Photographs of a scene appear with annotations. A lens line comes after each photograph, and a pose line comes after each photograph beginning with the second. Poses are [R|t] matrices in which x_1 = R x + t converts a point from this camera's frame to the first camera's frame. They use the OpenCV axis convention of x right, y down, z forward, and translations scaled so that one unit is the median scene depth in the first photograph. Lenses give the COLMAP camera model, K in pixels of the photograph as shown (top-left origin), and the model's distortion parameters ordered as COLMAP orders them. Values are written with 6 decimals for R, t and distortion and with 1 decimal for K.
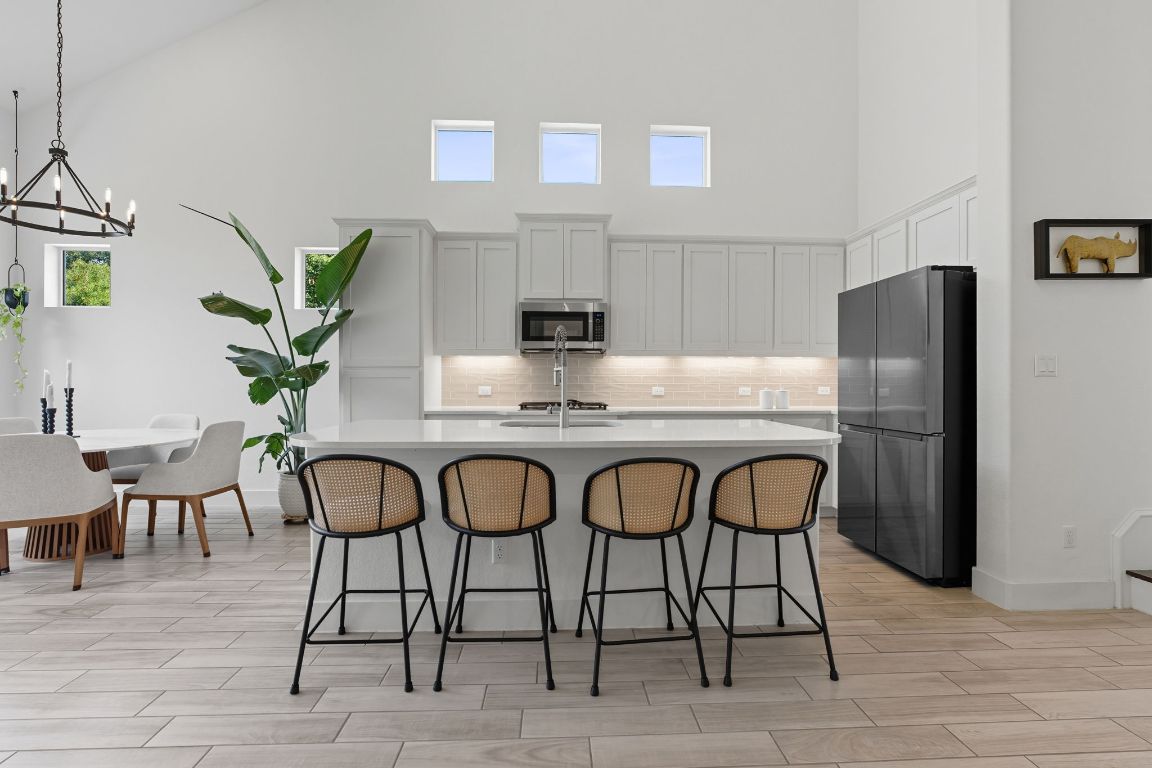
lens RADIAL K [[514.9, 0, 576.0], [0, 514.9, 384.0], [0, 0, 1]] dist [-0.004107, 0.000065]
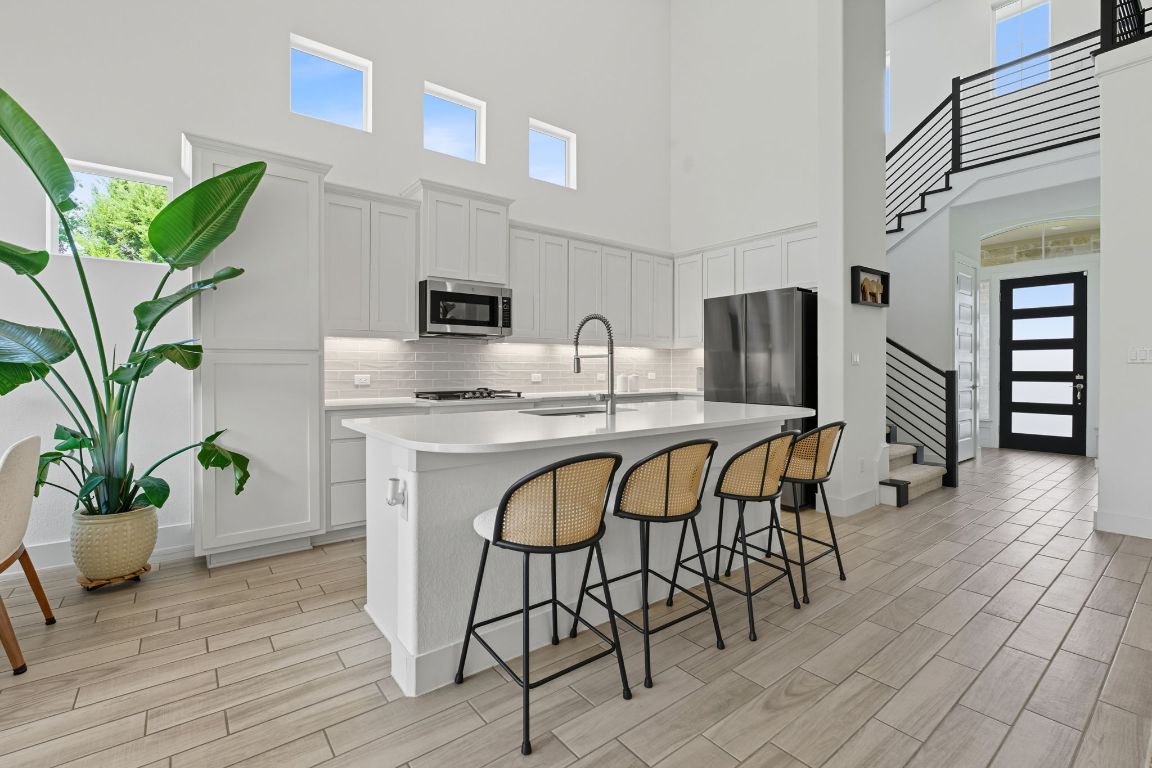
lens RADIAL K [[516.8, 0, 580.7], [0, 516.8, 367.4], [0, 0, 1]] dist [-0.007197, -0.000025]
pose [[0.811884, -0.001206, 0.583818, -0.414865], [0.004655, 0.999979, -0.004408, -0.002090], [-0.583801, 0.006297, 0.811873, 0.122673]]
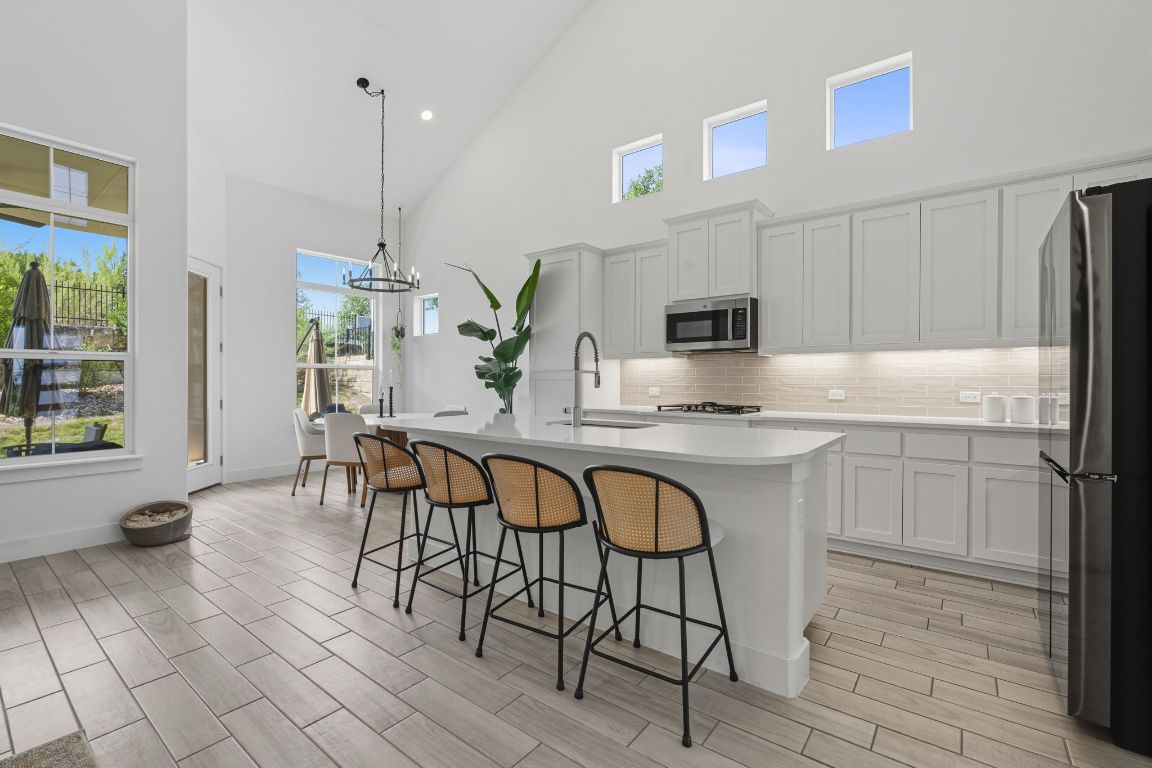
lens RADIAL K [[507.9, 0, 577.3], [0, 507.9, 379.5], [0, 0, 1]] dist [-0.002246, 0.000028]
pose [[0.765766, -0.002625, -0.643114, 0.404330], [-0.003726, 0.999957, -0.008518, -0.002622], [0.643108, 0.008919, 0.765723, 0.115603]]
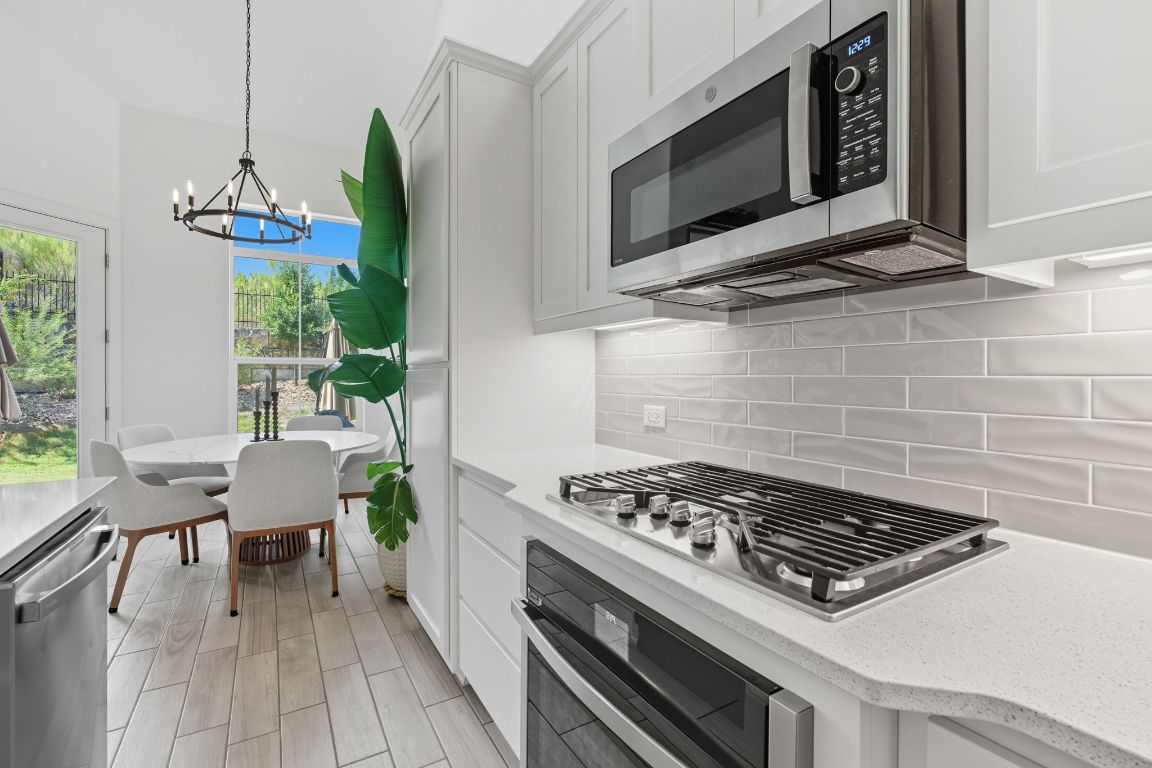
lens RADIAL K [[507.9, 0, 577.3], [0, 507.9, 379.5], [0, 0, 1]] dist [-0.002246, 0.000028]
pose [[0.482774, 0.003492, -0.875738, 0.150285], [-0.005626, 0.999984, 0.000886, -0.016829], [0.875727, 0.004500, 0.482786, 0.831597]]
